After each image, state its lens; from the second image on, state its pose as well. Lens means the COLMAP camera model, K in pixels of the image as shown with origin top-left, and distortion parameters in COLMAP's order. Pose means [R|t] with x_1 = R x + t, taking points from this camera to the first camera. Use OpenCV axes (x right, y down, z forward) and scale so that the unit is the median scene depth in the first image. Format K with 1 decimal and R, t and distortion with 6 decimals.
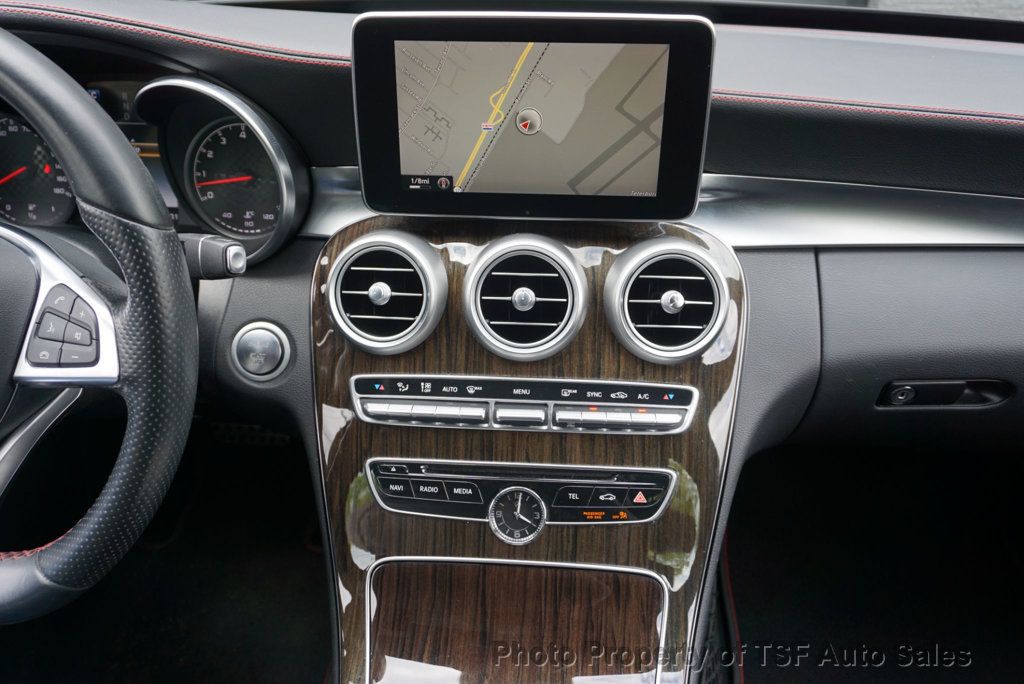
lens RADIAL K [[801.6, 0, 513.0], [0, 801.6, 372.6], [0, 0, 1]] dist [-0.026859, -0.000280]
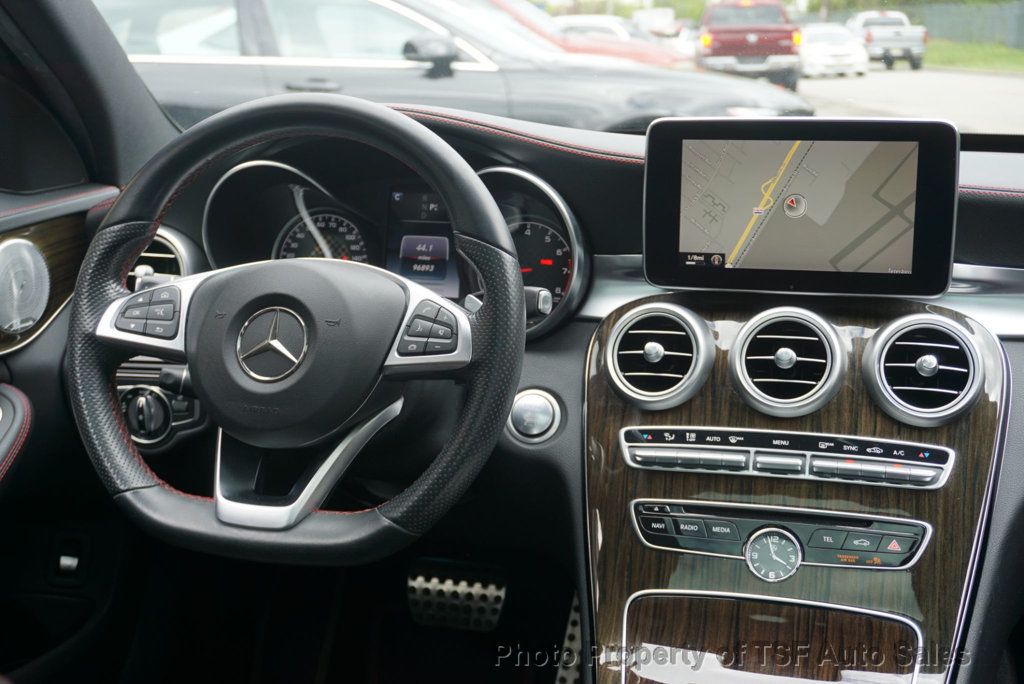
lens RADIAL K [[1280.8, 0, 498.9], [0, 1280.8, 339.9], [0, 0, 1]] dist [0.003898, -0.010456]
pose [[0.975600, 0.033558, -0.216976, 0.010045], [-0.096351, 0.953444, -0.285763, 0.420376], [0.197285, 0.299697, 0.933413, -0.722501]]
